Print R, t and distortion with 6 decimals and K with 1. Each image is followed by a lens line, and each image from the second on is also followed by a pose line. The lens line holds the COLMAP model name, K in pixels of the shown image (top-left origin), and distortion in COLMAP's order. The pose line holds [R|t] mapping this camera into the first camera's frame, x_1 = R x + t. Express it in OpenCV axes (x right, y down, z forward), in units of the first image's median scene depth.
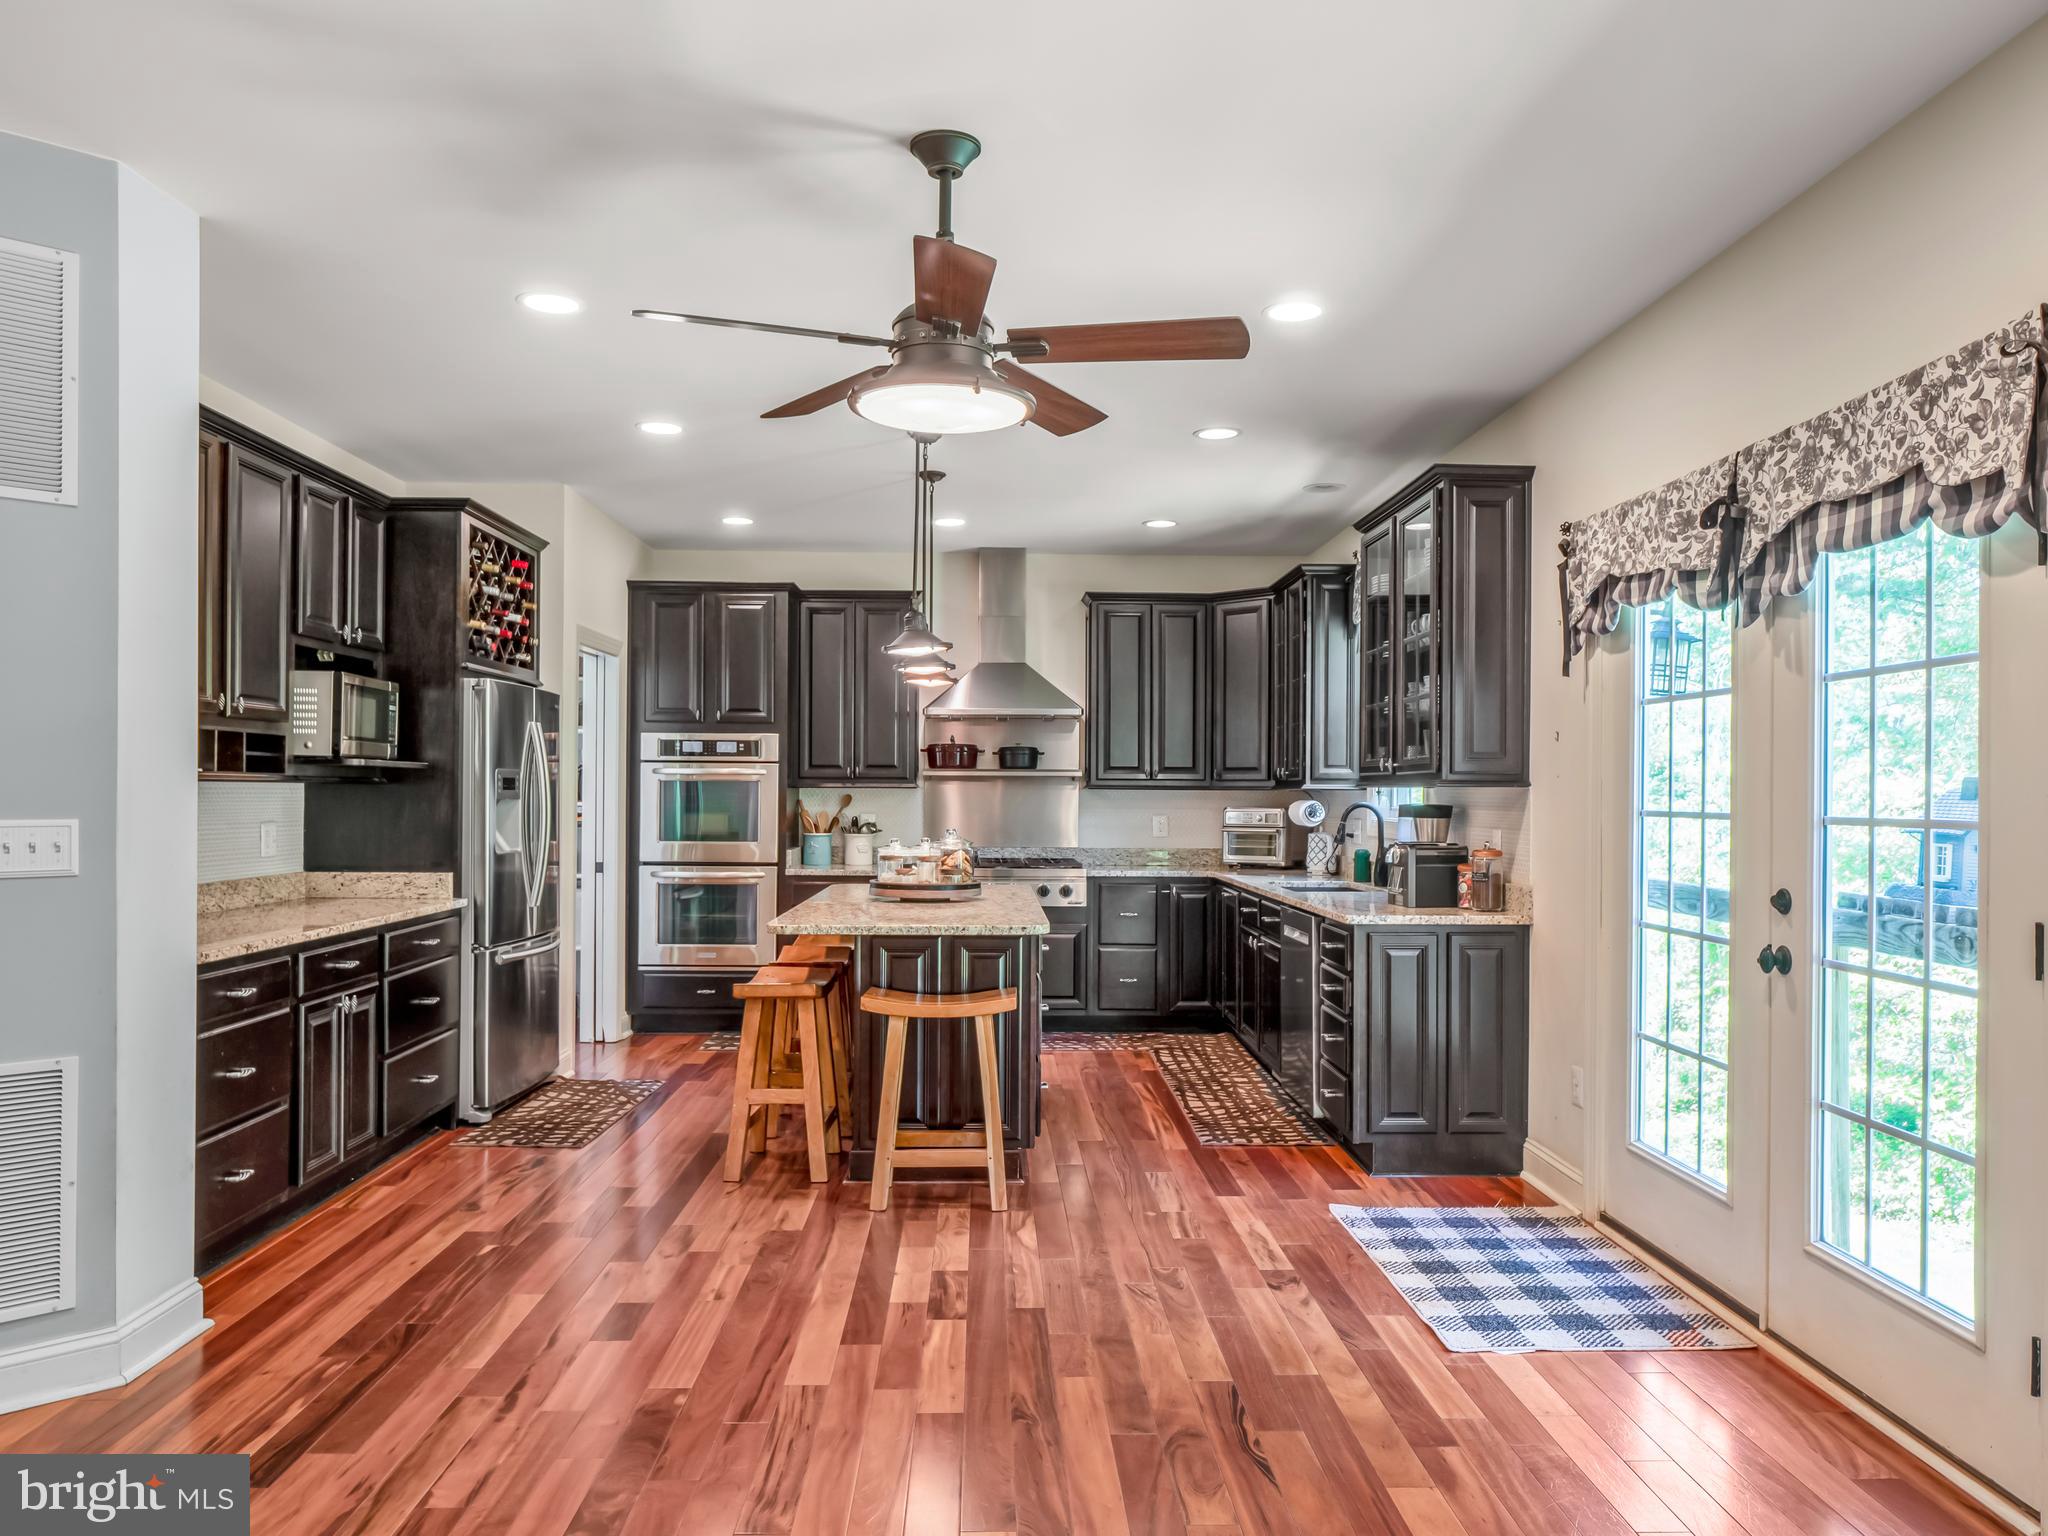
lens RADIAL K [[1486.8, 0, 1024.0], [0, 1486.8, 768.0], [0, 0, 1]] dist [0.001897, -0.000464]
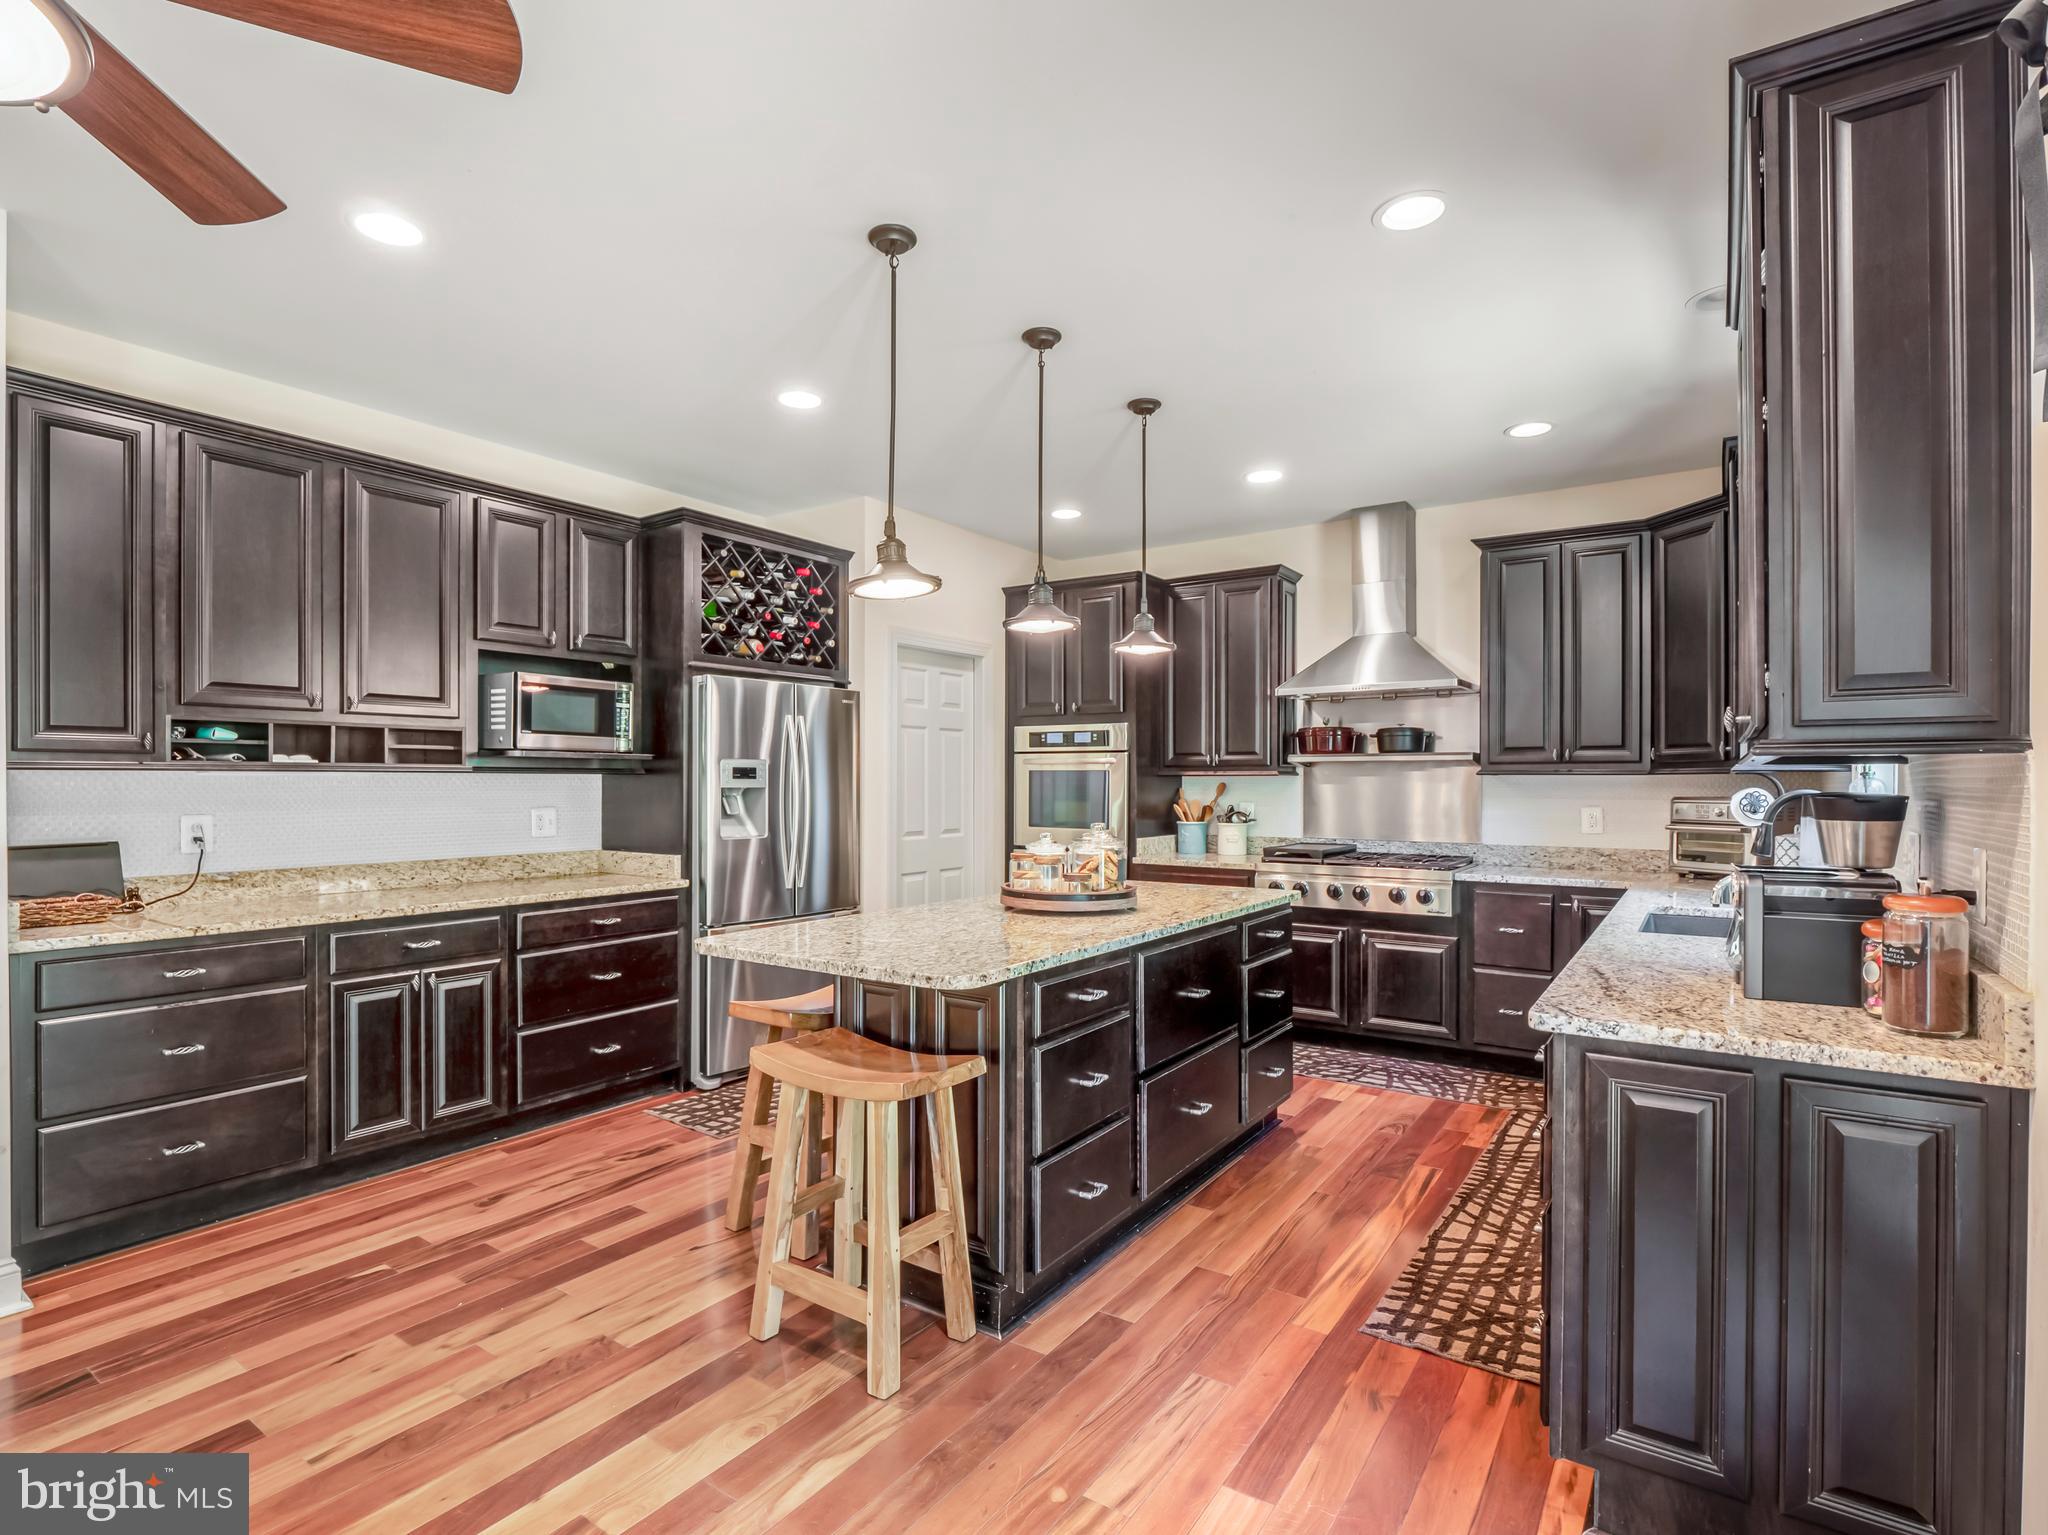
lens RADIAL K [[1020.0, 0, 1011.1], [0, 1020.0, 774.9], [0, 0, 1]] dist [-0.004308, -0.006134]
pose [[0.799781, -0.009596, -0.600215, 0.254550], [0.013722, 0.999903, 0.002300, 0.013268], [0.600135, -0.010076, 0.799835, 0.548242]]
